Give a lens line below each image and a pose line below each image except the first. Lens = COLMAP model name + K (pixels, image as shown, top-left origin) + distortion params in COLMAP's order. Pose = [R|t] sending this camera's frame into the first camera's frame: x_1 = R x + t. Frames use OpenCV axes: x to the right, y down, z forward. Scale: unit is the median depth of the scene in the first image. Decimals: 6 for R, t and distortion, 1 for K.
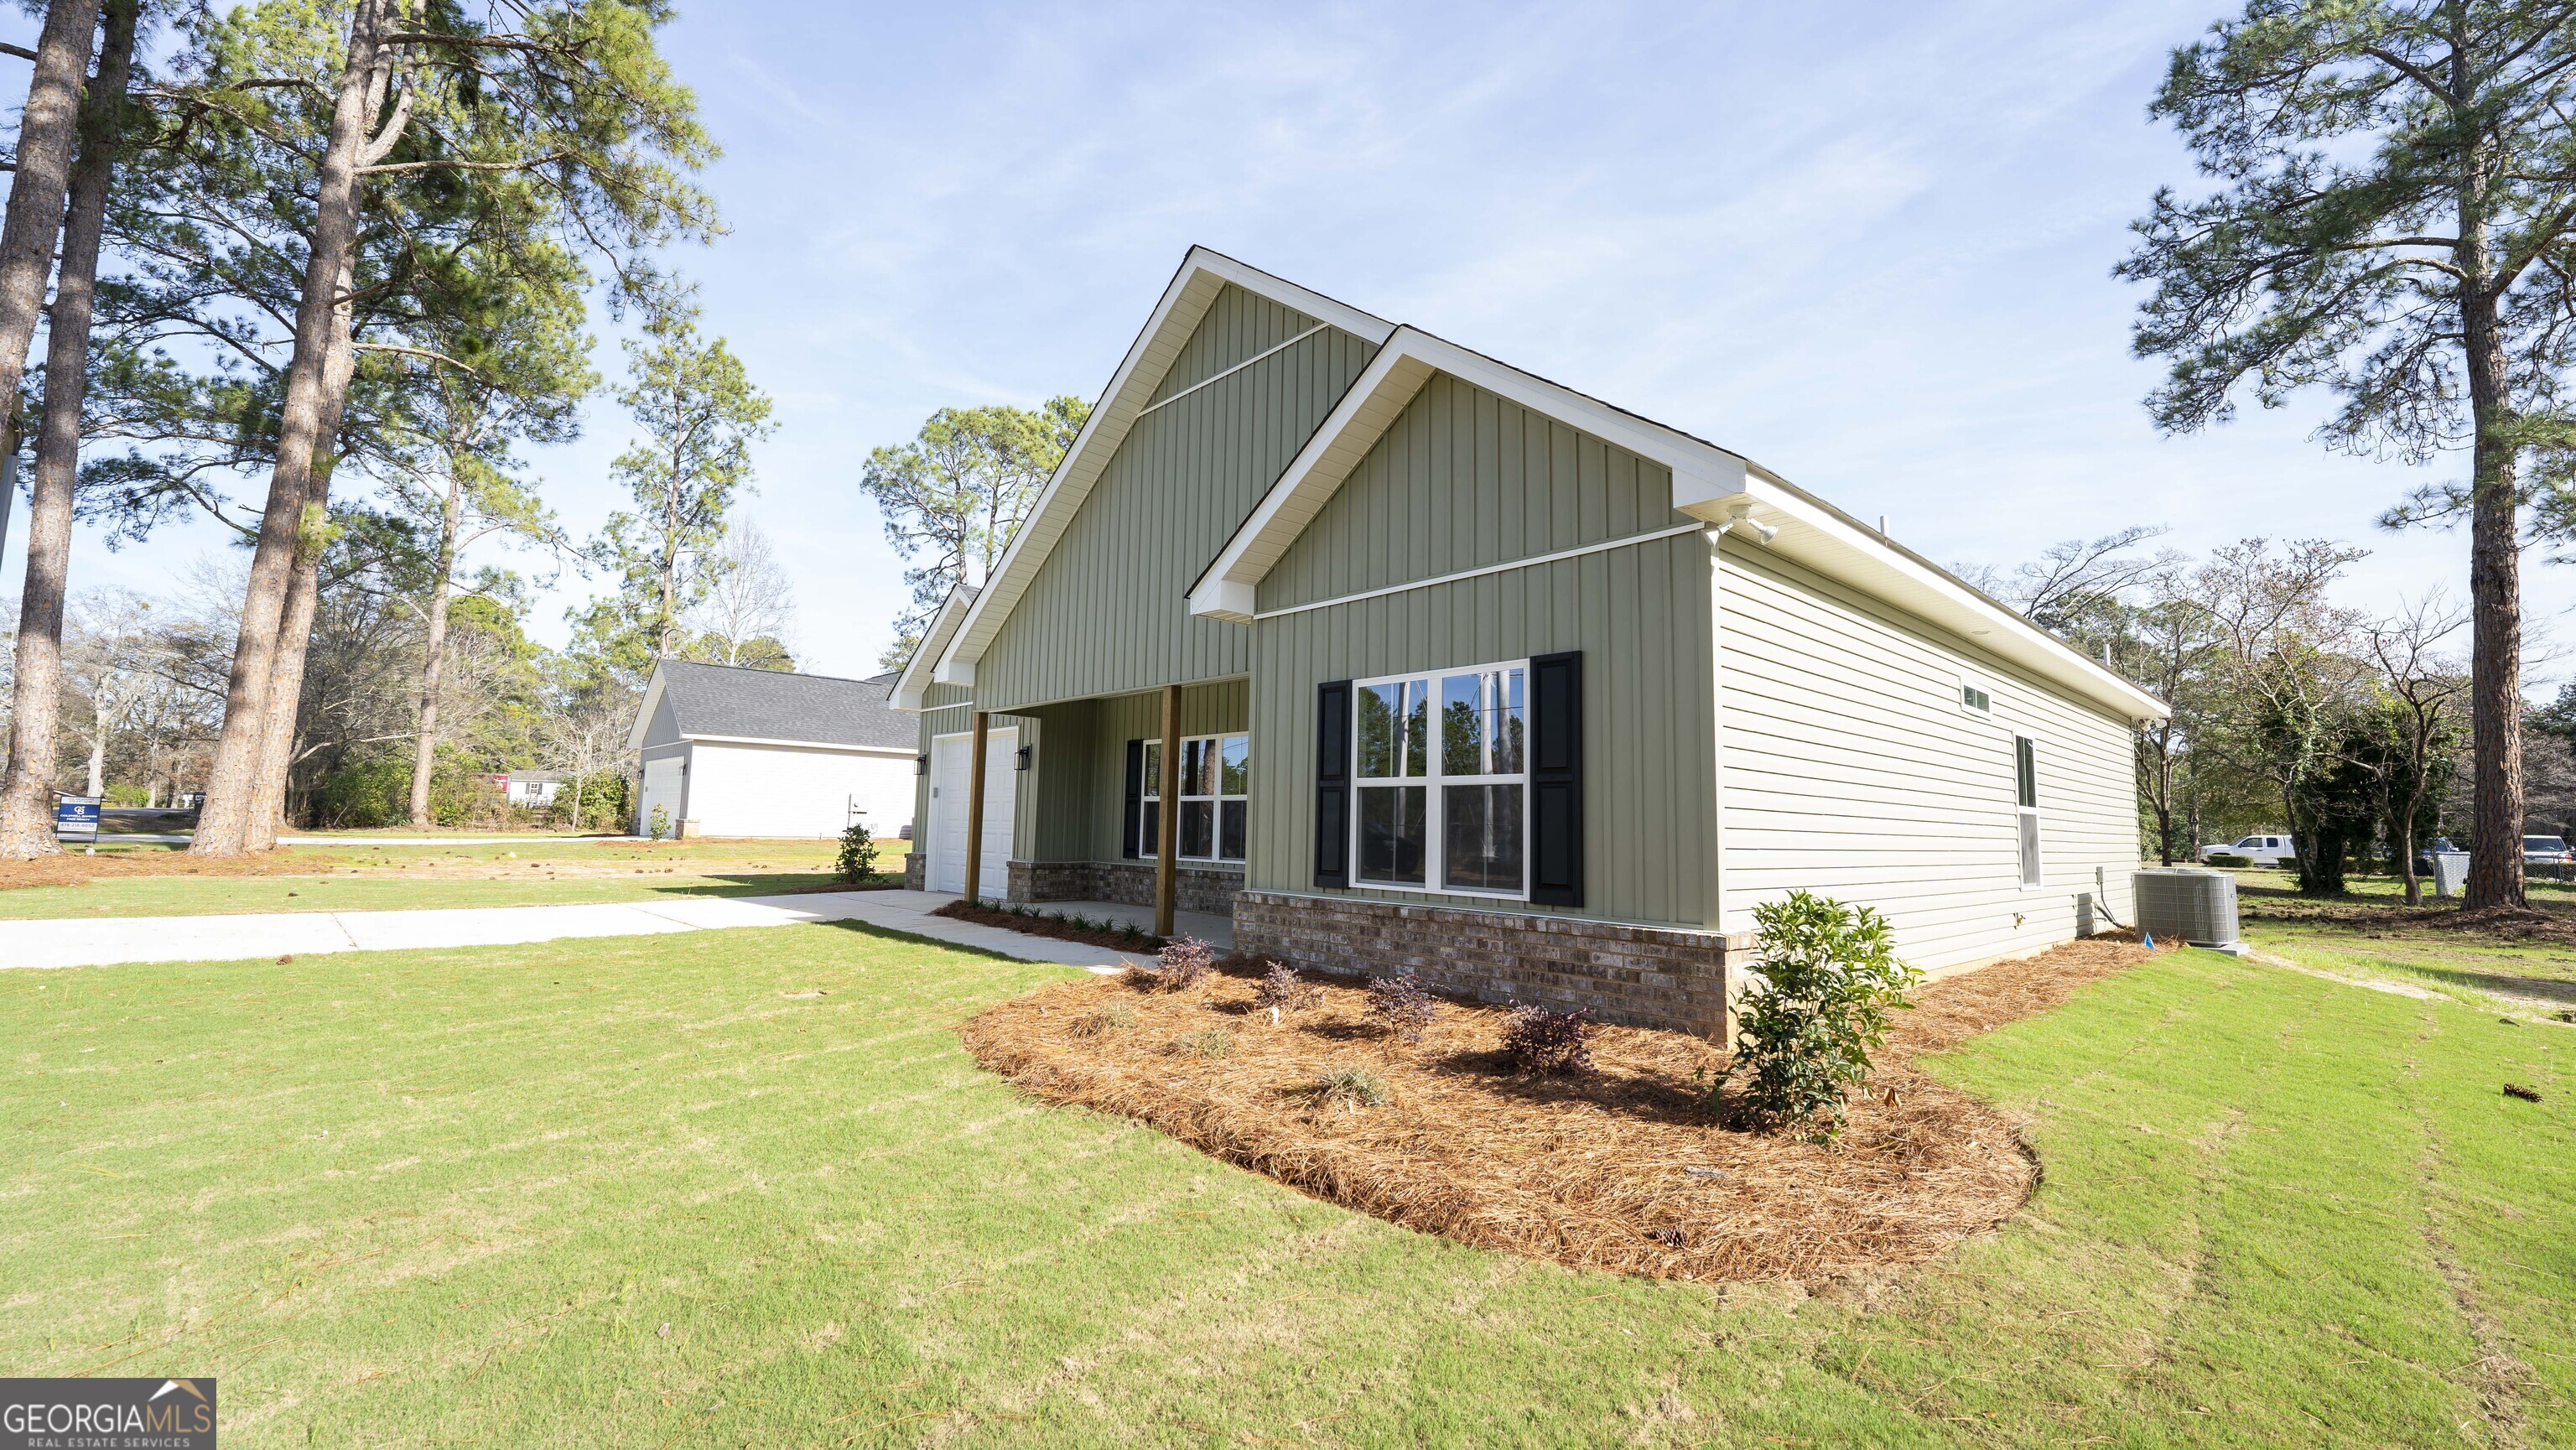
lens RADIAL K [[1046.6, 0, 1283.4], [0, 1046.6, 713.3], [0, 0, 1]] dist [-0.010133, -0.000822]
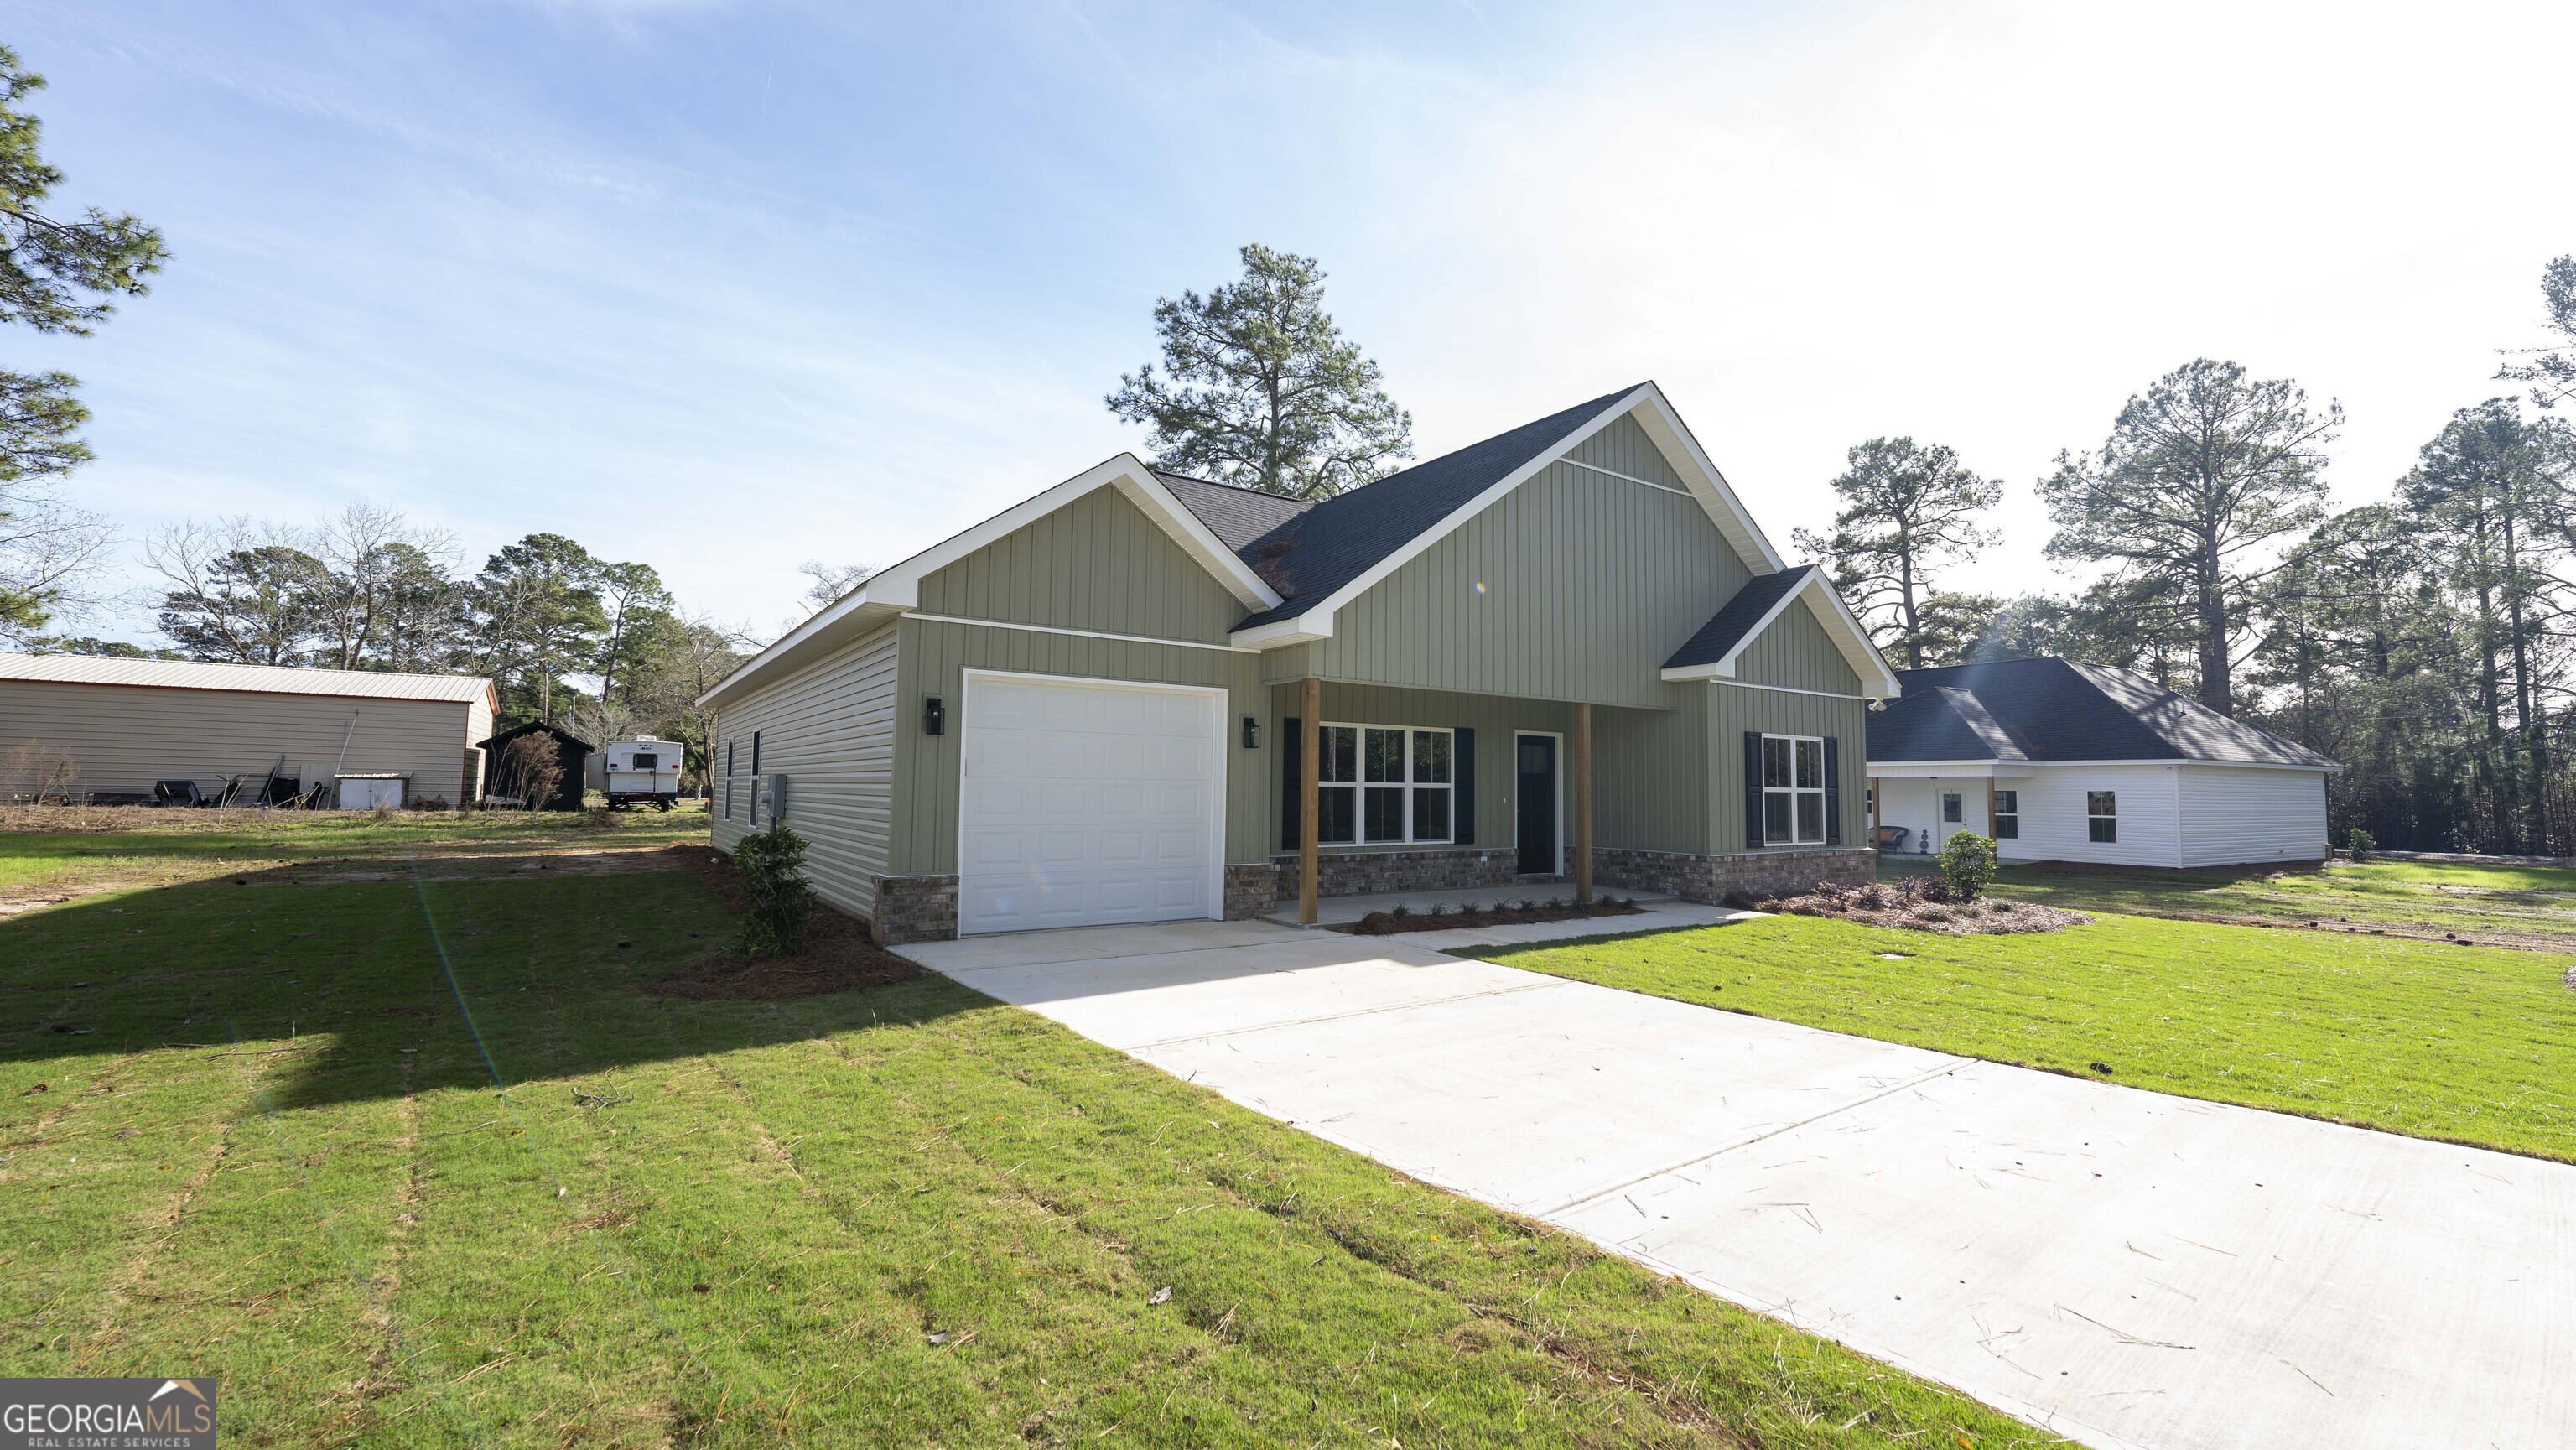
lens RADIAL K [[1046.6, 0, 1283.4], [0, 1046.6, 713.3], [0, 0, 1]] dist [-0.010133, -0.000822]
pose [[0.150252, 0.050539, 0.987355, -1.577752], [-0.120104, 0.992229, -0.032512, 0.078028], [-0.981325, -0.113700, 0.155155, 1.302267]]
